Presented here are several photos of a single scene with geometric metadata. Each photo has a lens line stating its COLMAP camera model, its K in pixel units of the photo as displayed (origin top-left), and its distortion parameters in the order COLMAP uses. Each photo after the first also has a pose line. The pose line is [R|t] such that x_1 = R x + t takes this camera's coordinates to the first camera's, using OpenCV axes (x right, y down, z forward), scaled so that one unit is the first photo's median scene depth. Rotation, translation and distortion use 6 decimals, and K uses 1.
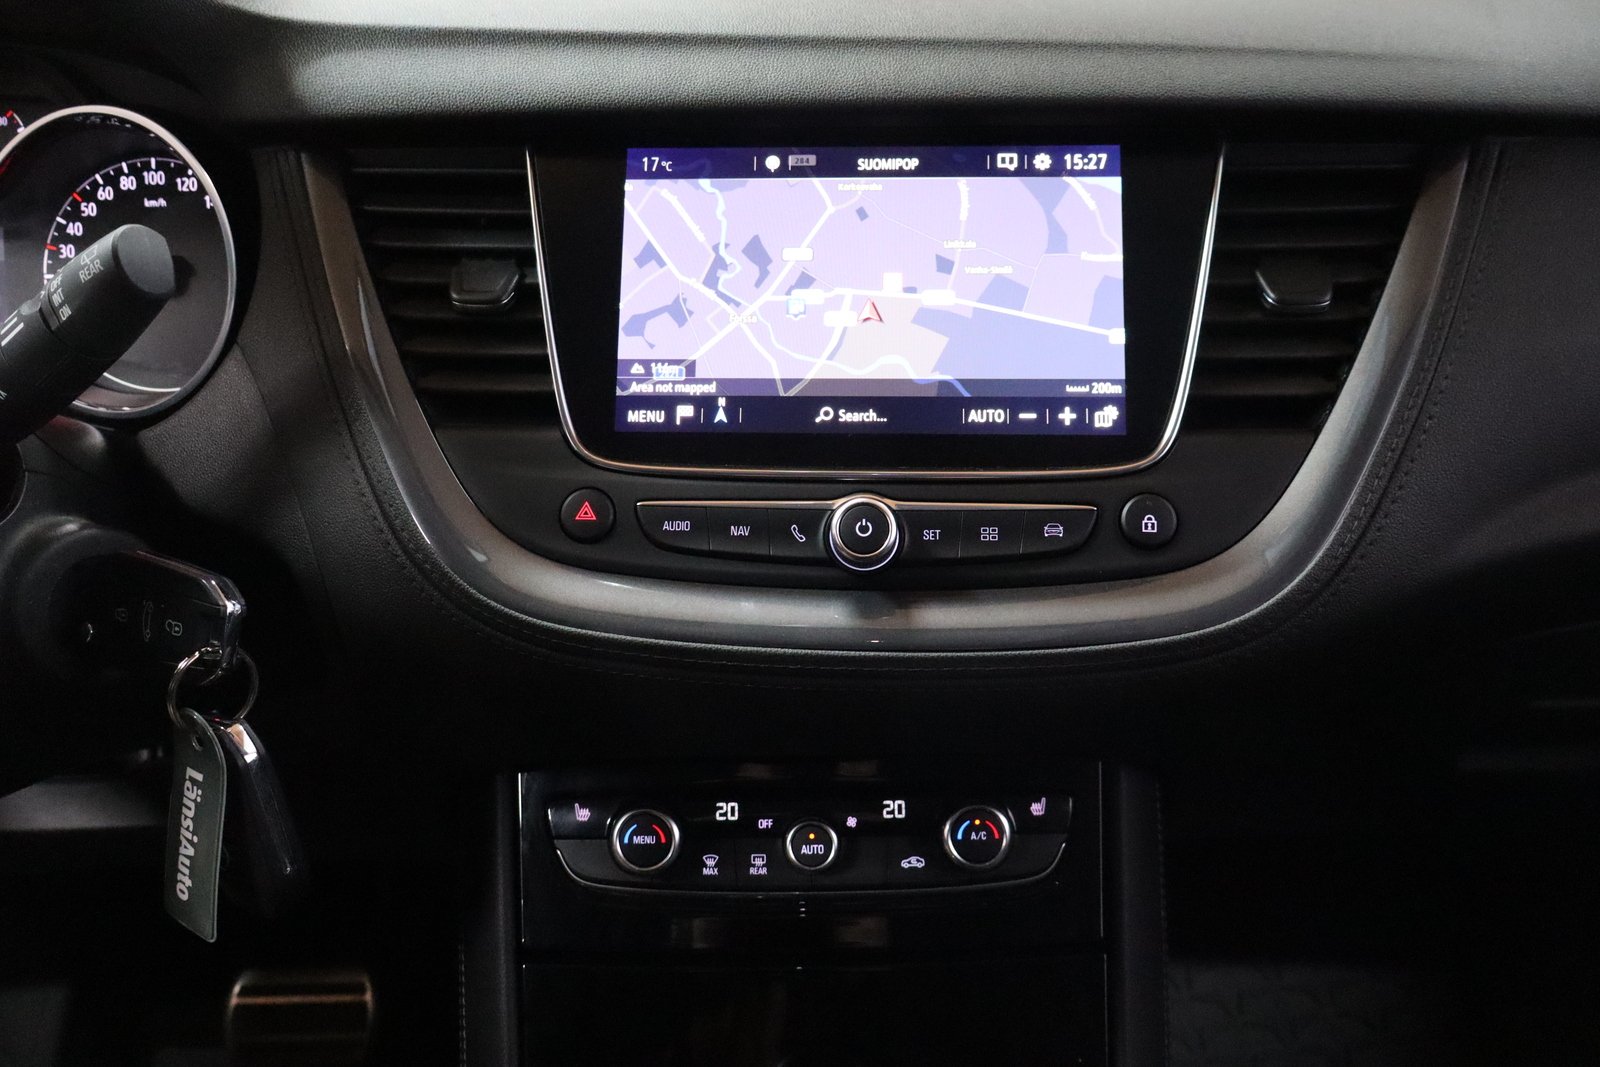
lens RADIAL K [[1365.0, 0, 774.4], [0, 1365.0, 532.1], [0, 0, 1]] dist [0.024729, -0.005384]
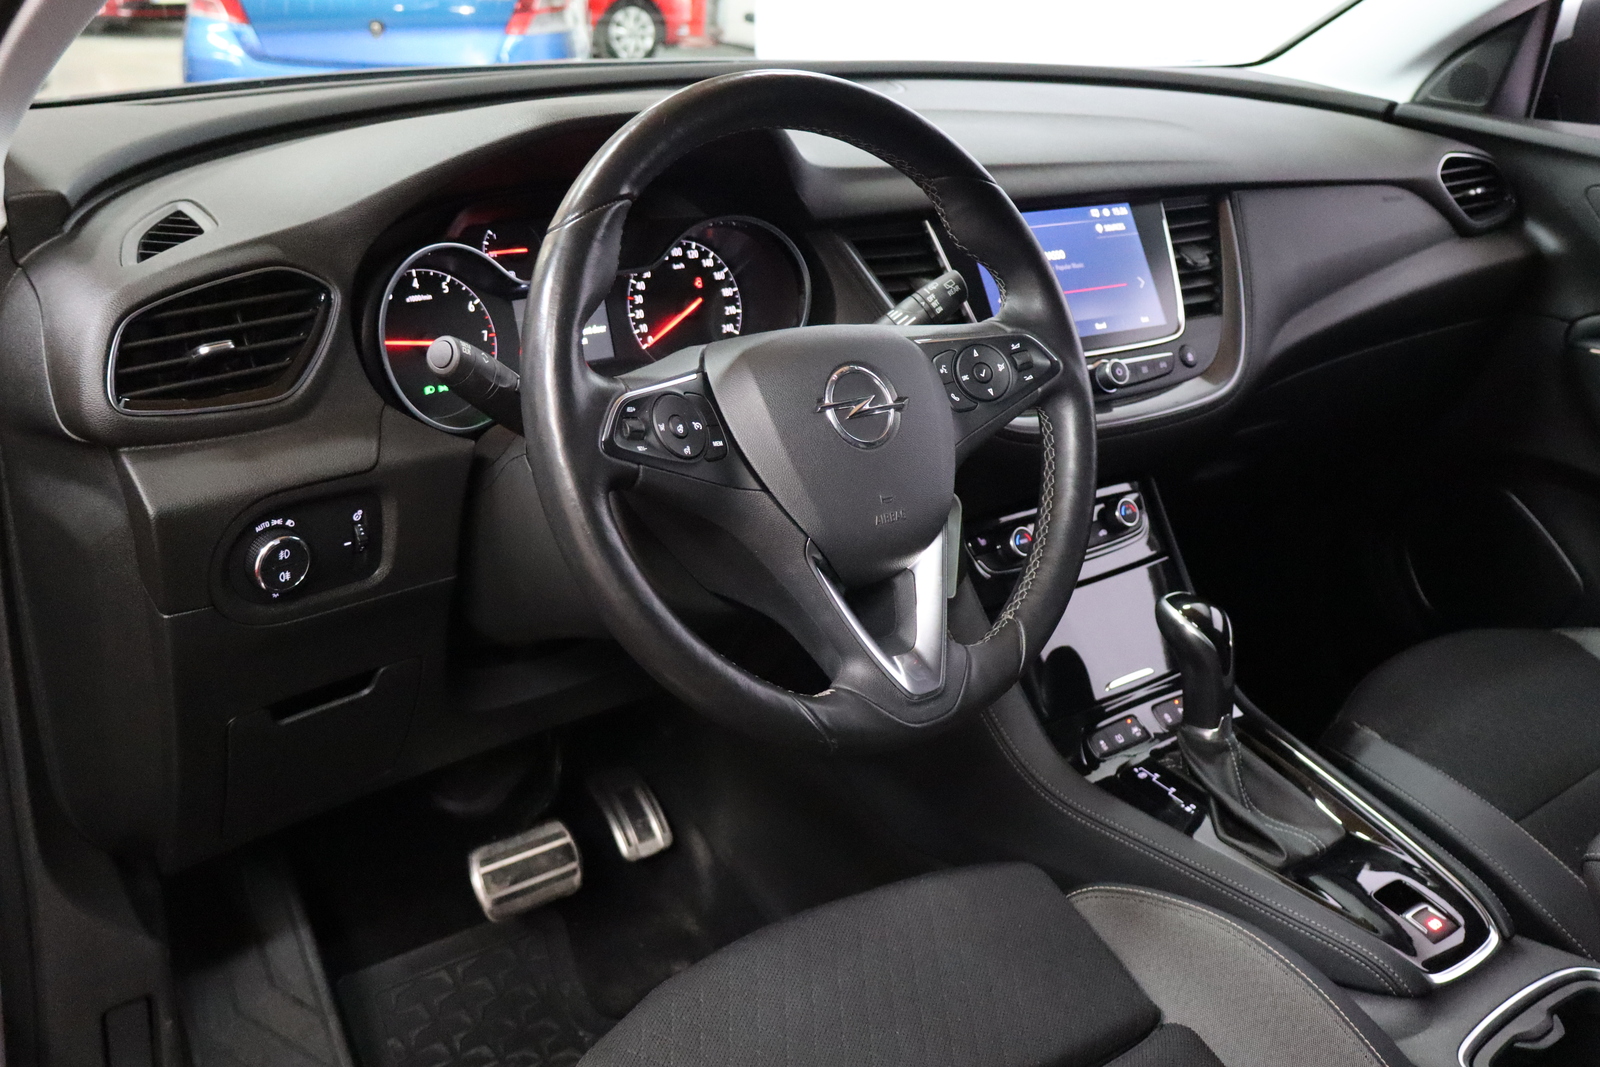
lens RADIAL K [[1632.7, 0, 799.3], [0, 1632.7, 555.2], [0, 0, 1]] dist [0.002610, 0.002992]
pose [[0.788353, -0.191178, 0.584766, -1.949258], [0.197601, 0.978816, 0.053609, 0.044470], [-0.582627, 0.073287, 0.809429, -0.884682]]
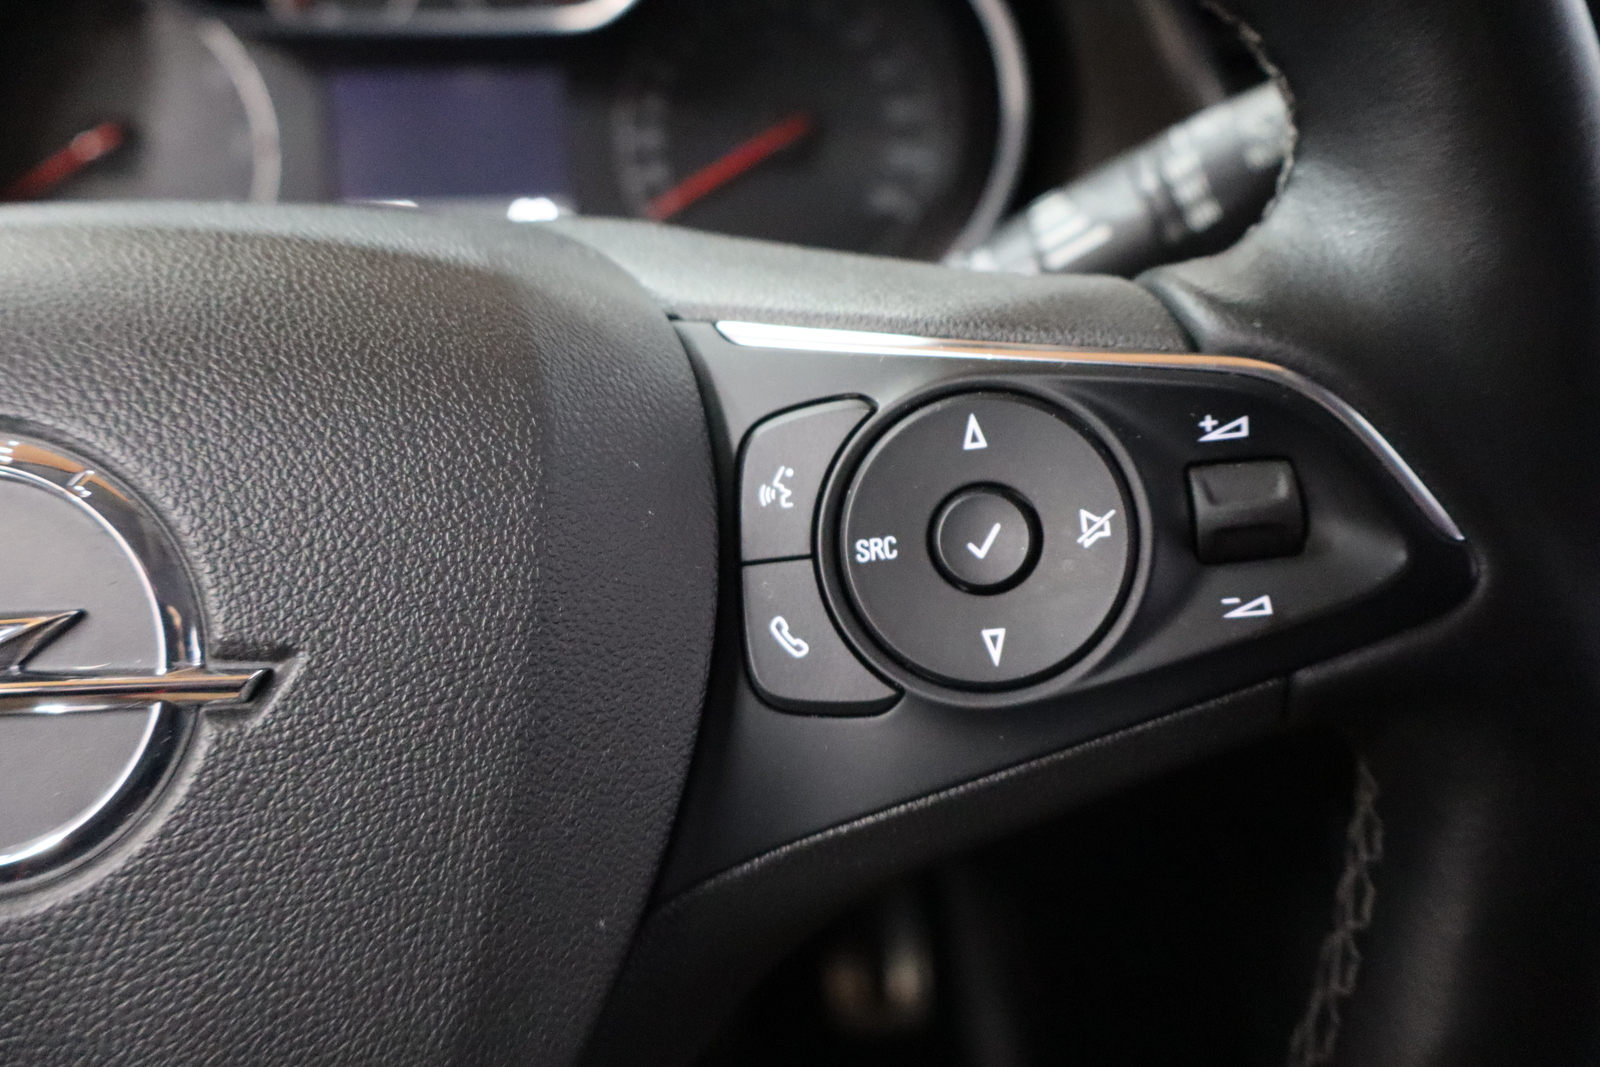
lens RADIAL K [[1474.4, 0, 800.0], [0, 1474.4, 533.5], [0, 0, 1]] dist [0.005619, 0.001664]
pose [[0.997834, -0.028242, 0.059419, -0.603631], [0.023084, 0.996048, 0.085769, -0.056928], [-0.061606, -0.084212, 0.994542, 0.256525]]
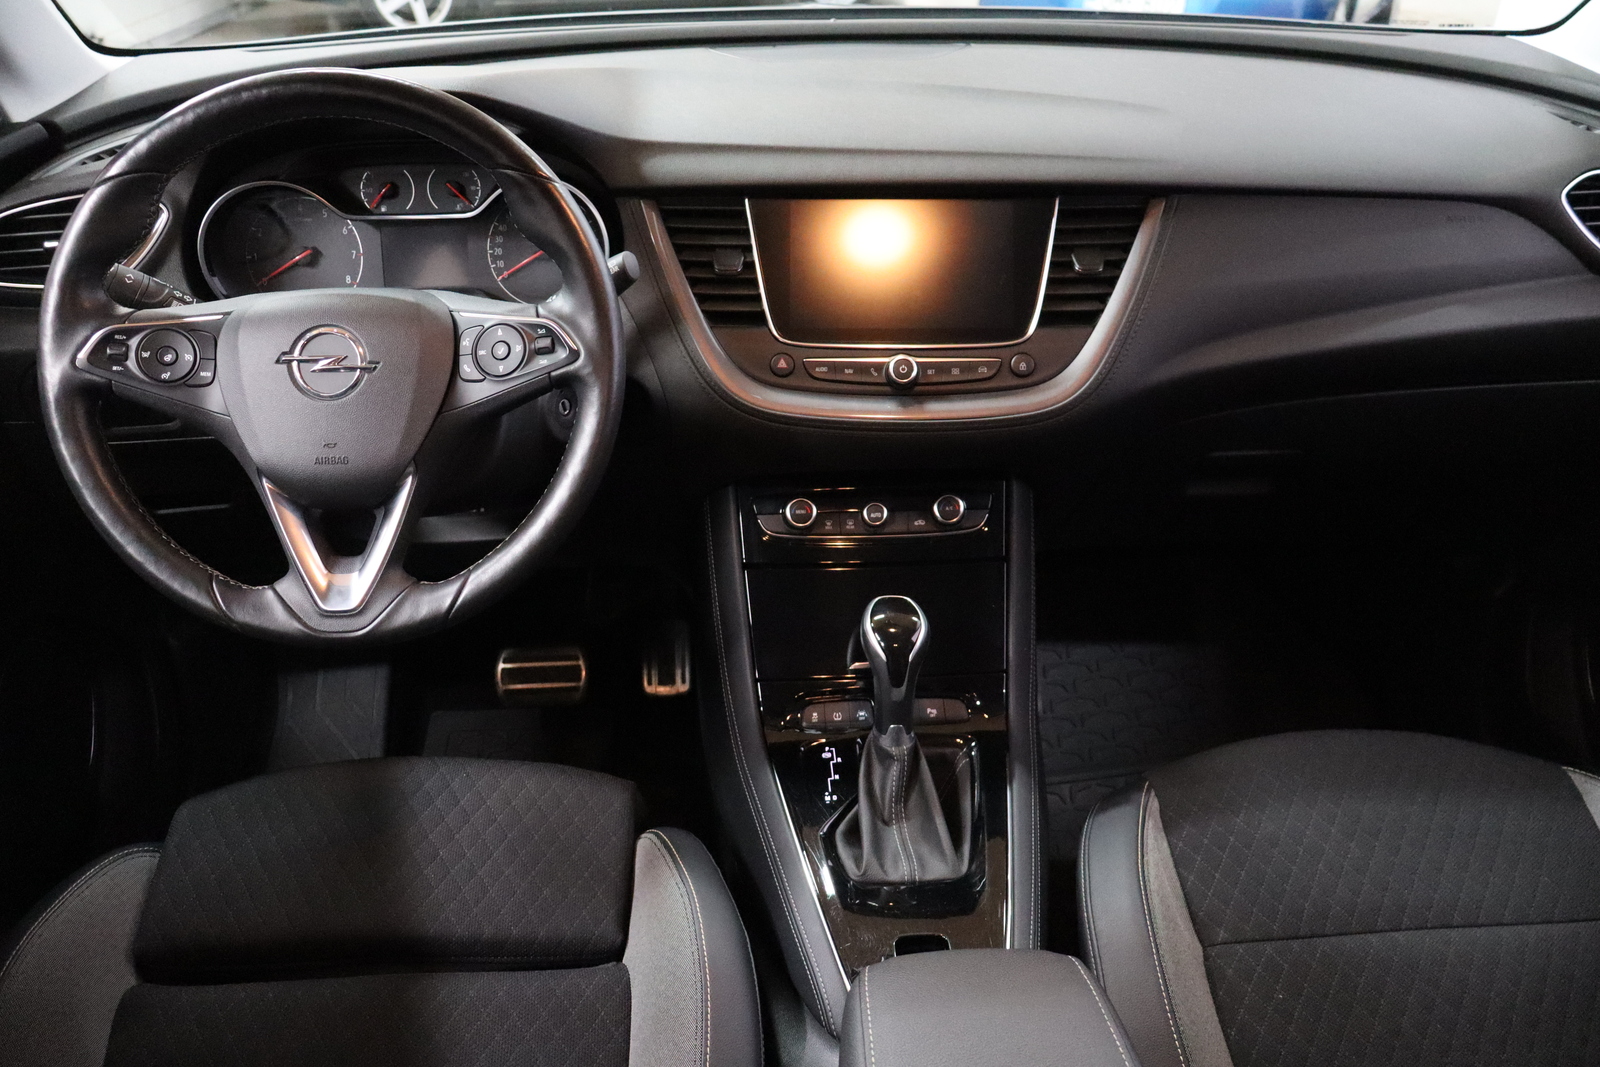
lens RADIAL K [[1365.0, 0, 774.4], [0, 1365.0, 532.1], [0, 0, 1]] dist [0.024729, -0.005384]
pose [[0.999177, -0.013590, 0.038225, -0.237355], [0.010025, 0.995713, 0.091951, 0.055308], [-0.039310, -0.091493, 0.995030, -1.295762]]
